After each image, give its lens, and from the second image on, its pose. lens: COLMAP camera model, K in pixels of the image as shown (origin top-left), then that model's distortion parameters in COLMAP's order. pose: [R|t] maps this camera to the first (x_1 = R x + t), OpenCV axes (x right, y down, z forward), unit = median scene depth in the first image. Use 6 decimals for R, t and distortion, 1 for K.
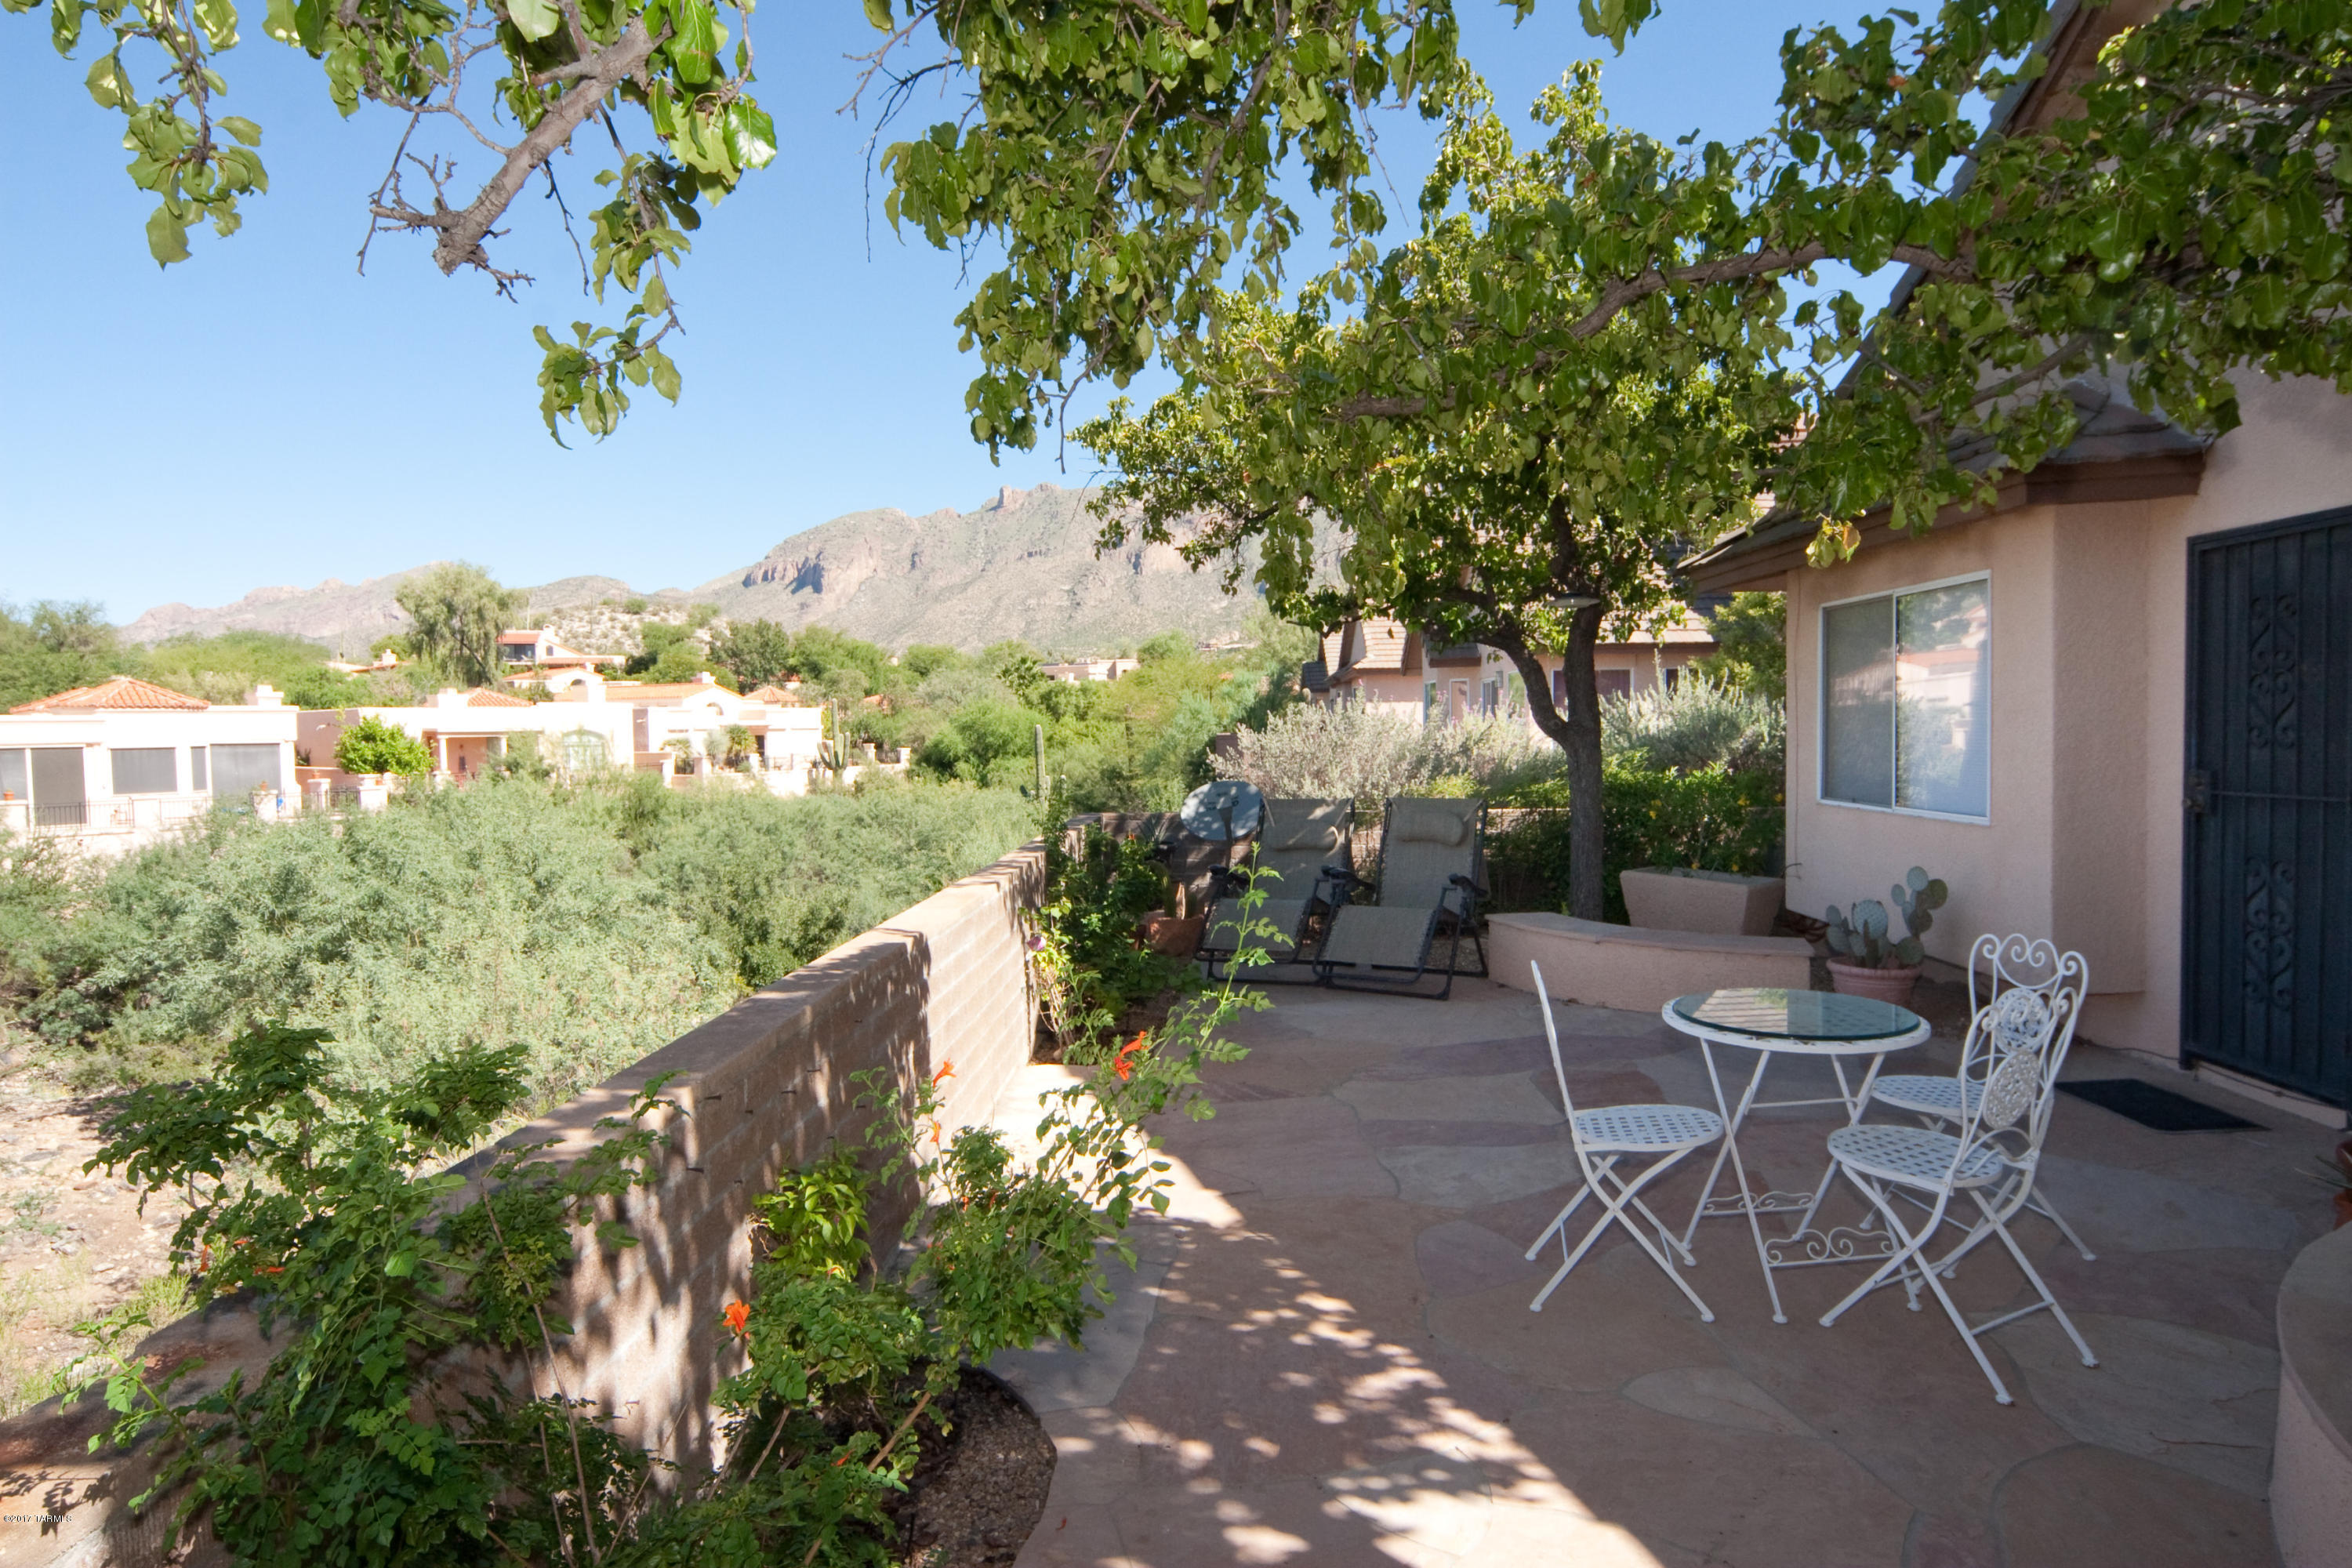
lens RADIAL K [[1310.2, 0, 1176.0], [0, 1310.2, 784.0], [0, 0, 1]] dist [-0.003523, 0.002257]
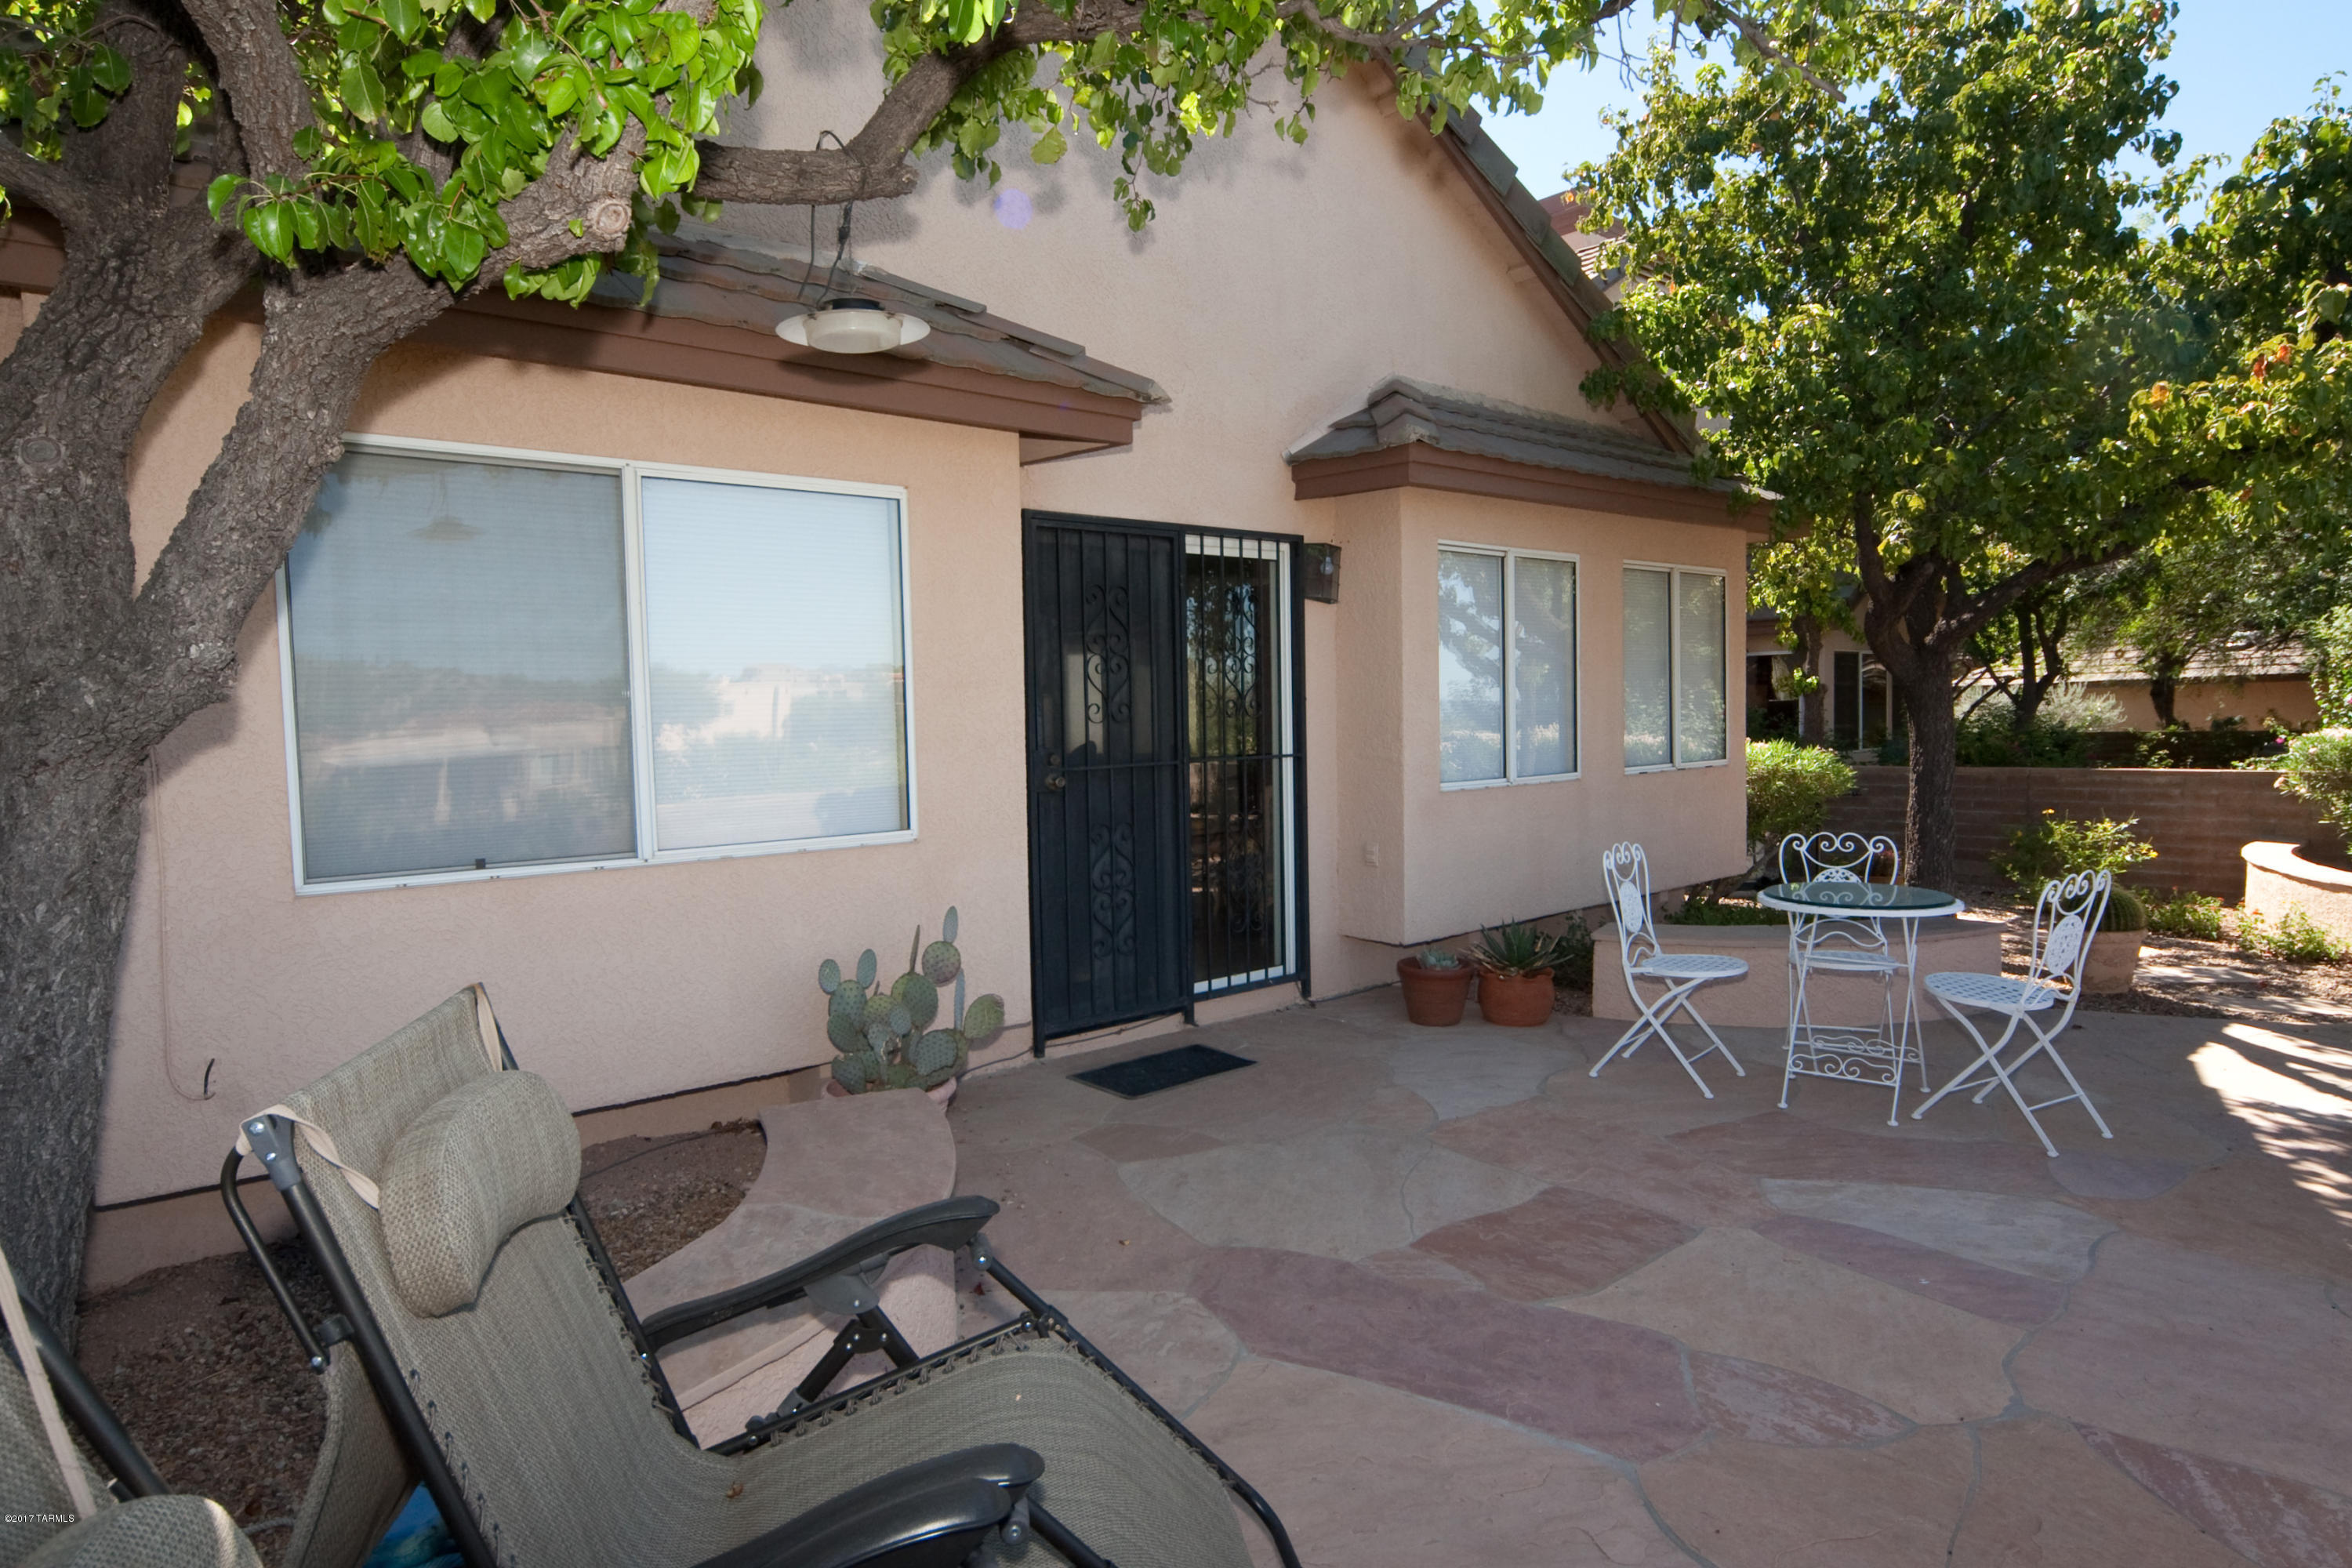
lens RADIAL K [[1391.8, 0, 1176.0], [0, 1391.8, 784.0], [0, 0, 1]] dist [-0.000826, 0.001553]
pose [[-0.704053, -0.012313, 0.710040, -0.003451], [0.059300, 0.995338, 0.076060, -0.006040], [-0.707667, 0.095655, -0.700041, 0.172445]]
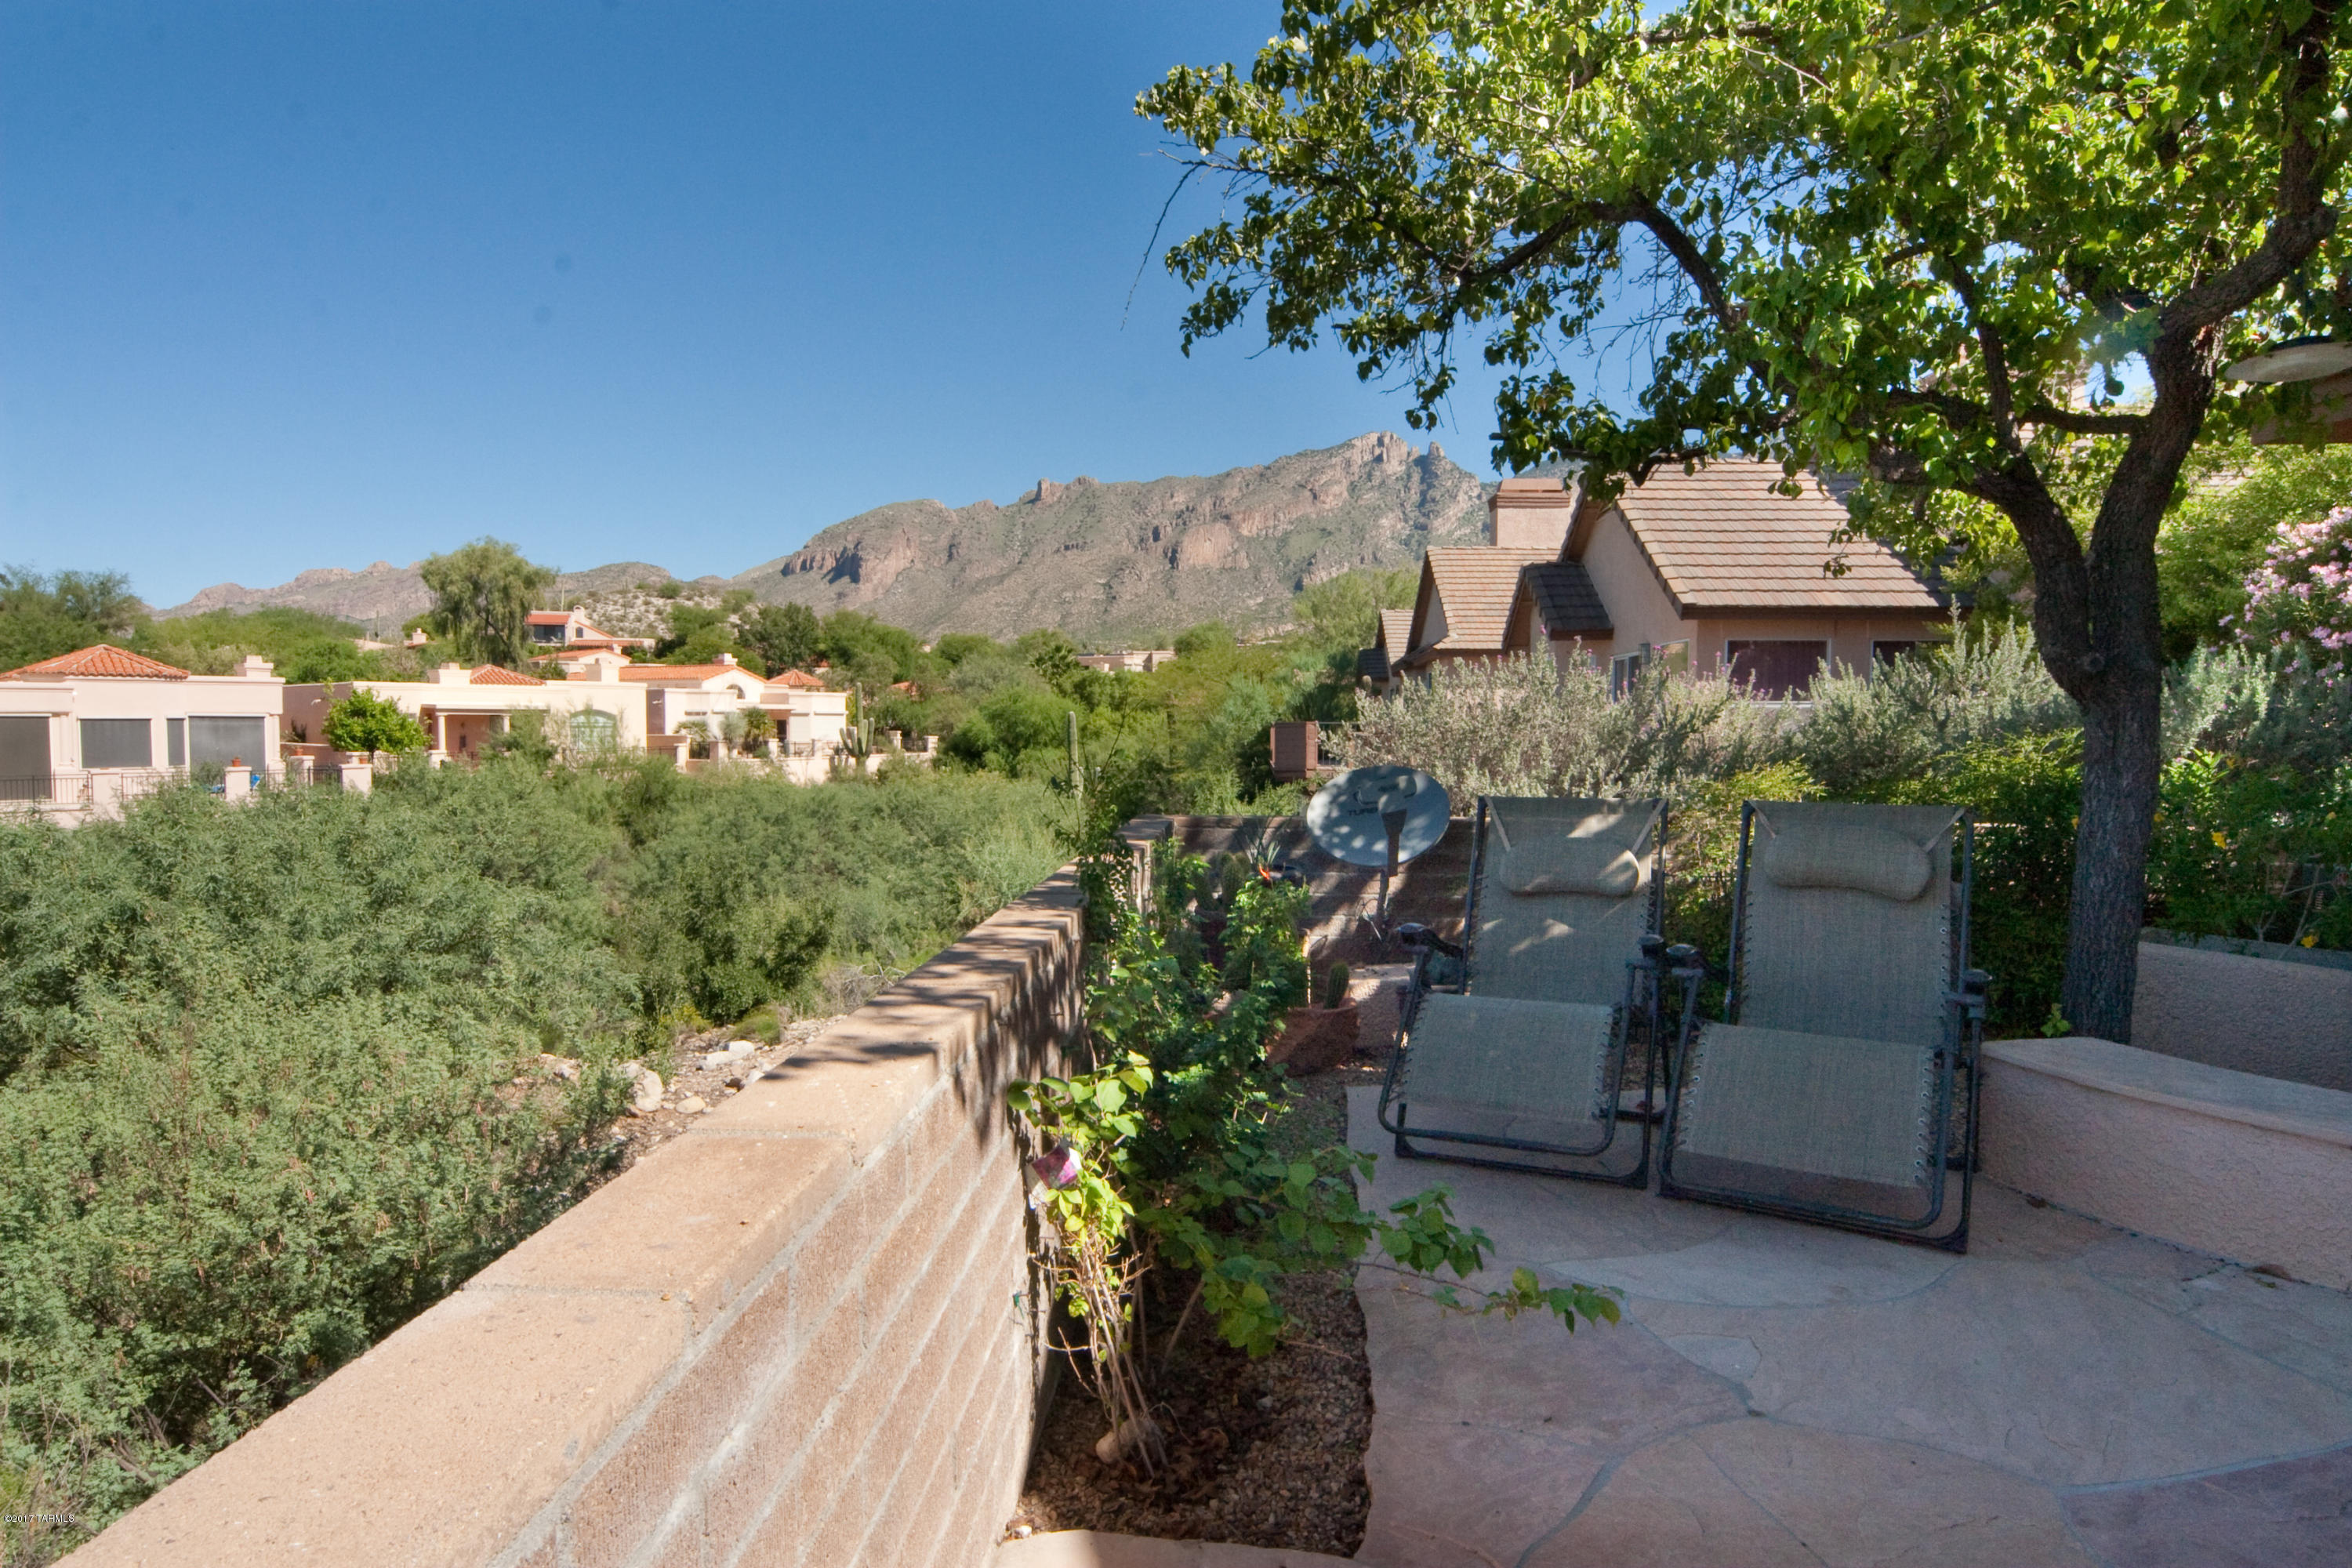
lens RADIAL K [[1315.0, 0, 1176.0], [0, 1315.0, 784.0], [0, 0, 1]] dist [-0.013122, 0.001054]
pose [[0.999517, 0.018905, -0.024671, -0.008177], [-0.018817, 0.999816, 0.003799, 0.001036], [0.024738, -0.003333, 0.999688, 0.078428]]
